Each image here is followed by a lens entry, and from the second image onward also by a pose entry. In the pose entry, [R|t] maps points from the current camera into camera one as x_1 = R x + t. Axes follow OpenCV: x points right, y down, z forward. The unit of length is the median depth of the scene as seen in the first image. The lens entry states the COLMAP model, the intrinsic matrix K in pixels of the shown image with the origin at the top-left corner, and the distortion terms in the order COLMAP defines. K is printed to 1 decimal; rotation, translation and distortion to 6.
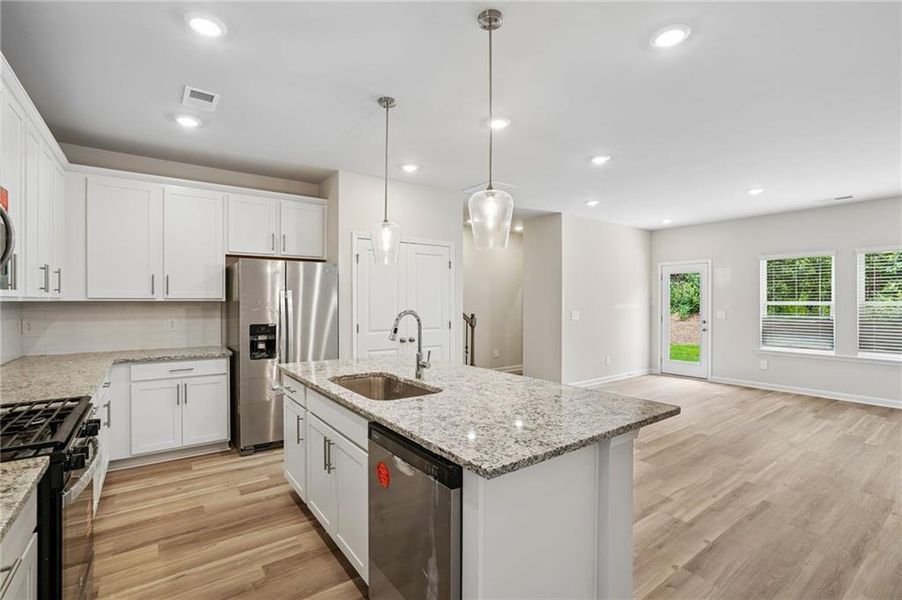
lens RADIAL K [[414.6, 0, 445.5], [0, 414.6, 299.5], [0, 0, 1]] dist [-0.033452, 0.001692]
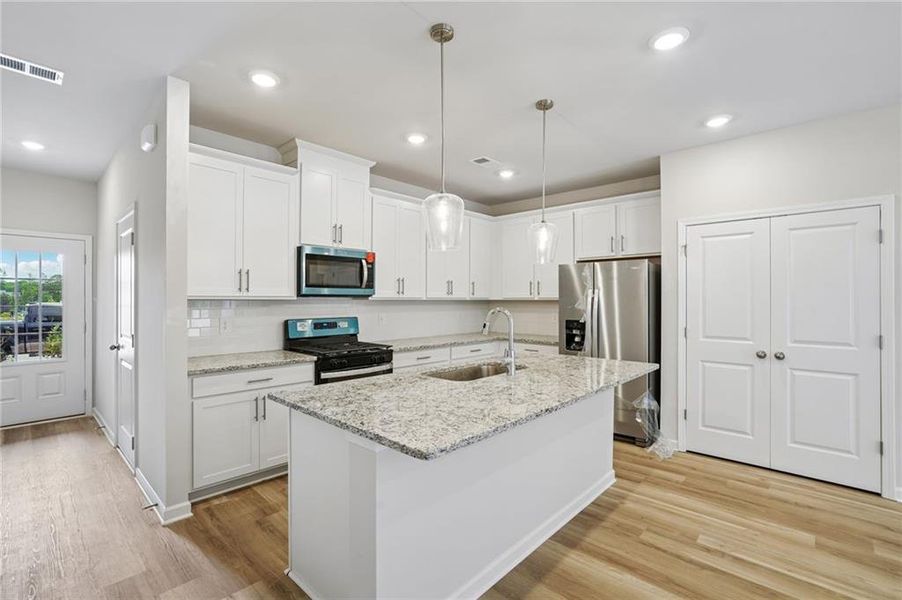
lens RADIAL K [[414.6, 0, 452.2], [0, 414.6, 294.9], [0, 0, 1]] dist [-0.033452, 0.001692]
pose [[0.196222, -0.012294, -0.980482, 0.620958], [0.002361, 0.999924, -0.012065, 0.003090], [0.980557, 0.000052, 0.196236, 0.443825]]
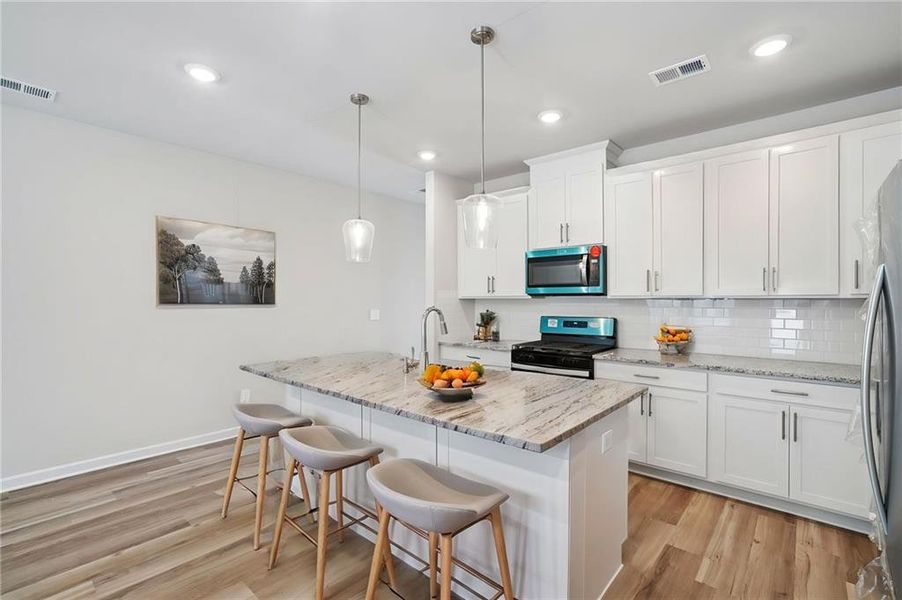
lens RADIAL K [[414.6, 0, 457.0], [0, 414.6, 303.6], [0, 0, 1]] dist [-0.033452, 0.001692]
pose [[-0.971390, 0.002788, -0.237475, 0.062900], [0.001090, 0.999973, 0.007281, 0.006675], [0.237489, 0.006814, -0.971366, 1.312716]]
